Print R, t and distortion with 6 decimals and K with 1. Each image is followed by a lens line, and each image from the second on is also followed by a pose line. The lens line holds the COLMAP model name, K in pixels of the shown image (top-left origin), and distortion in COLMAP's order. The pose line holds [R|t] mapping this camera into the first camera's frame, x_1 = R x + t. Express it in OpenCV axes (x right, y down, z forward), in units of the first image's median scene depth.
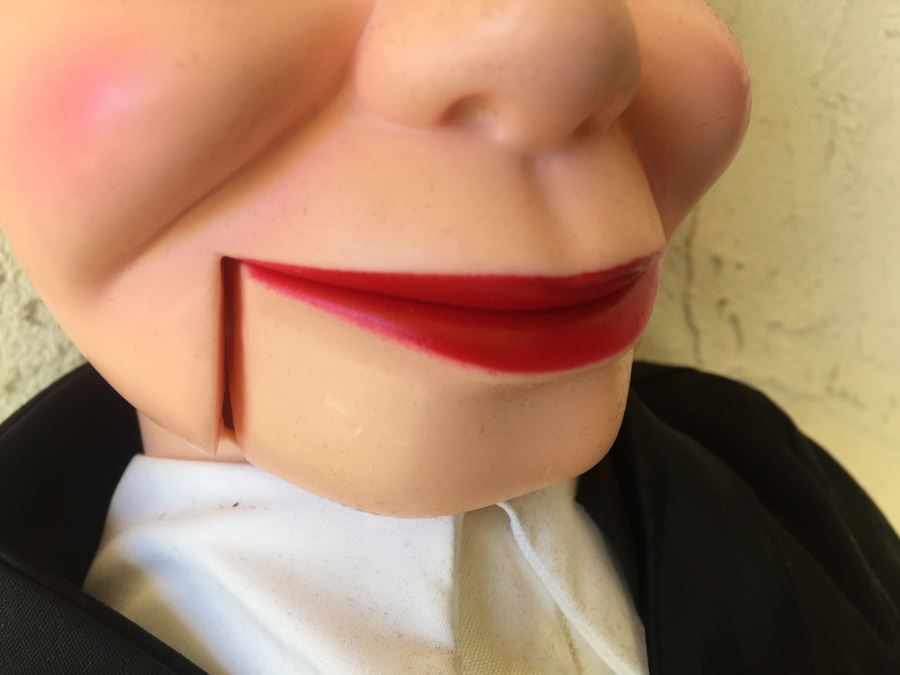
lens RADIAL K [[788.1, 0, 450.0], [0, 788.1, 337.5], [0, 0, 1]] dist [0.012716, -0.065328]
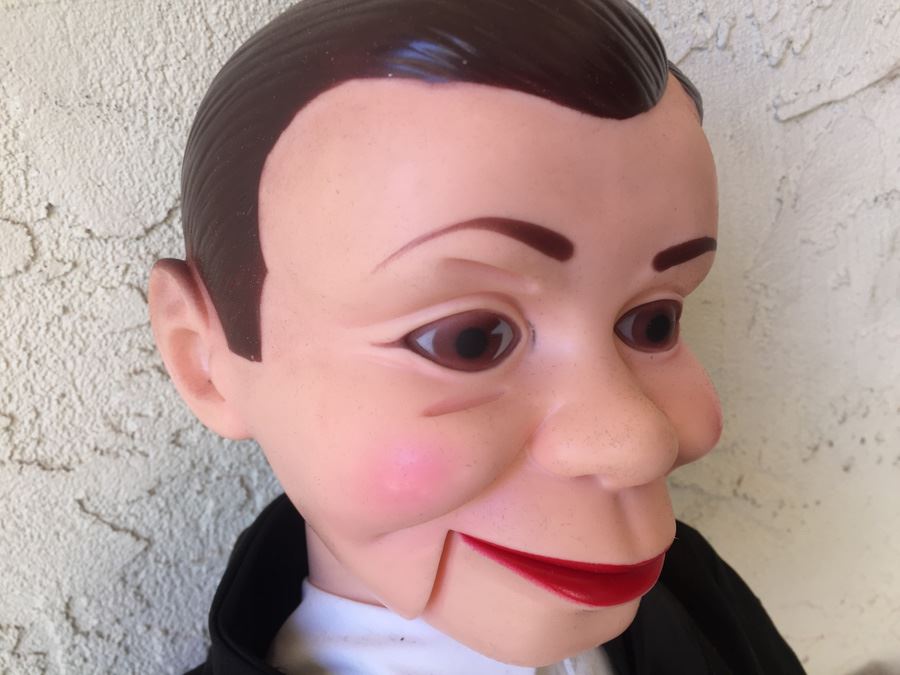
lens RADIAL K [[759.0, 0, 450.0], [0, 759.0, 337.5], [0, 0, 1]] dist [0.001963, -0.000609]
pose [[0.991647, 0.084722, 0.097254, -0.153147], [-0.083986, 0.996399, -0.011649, -0.163540], [-0.097890, 0.003383, 0.995191, -0.238387]]
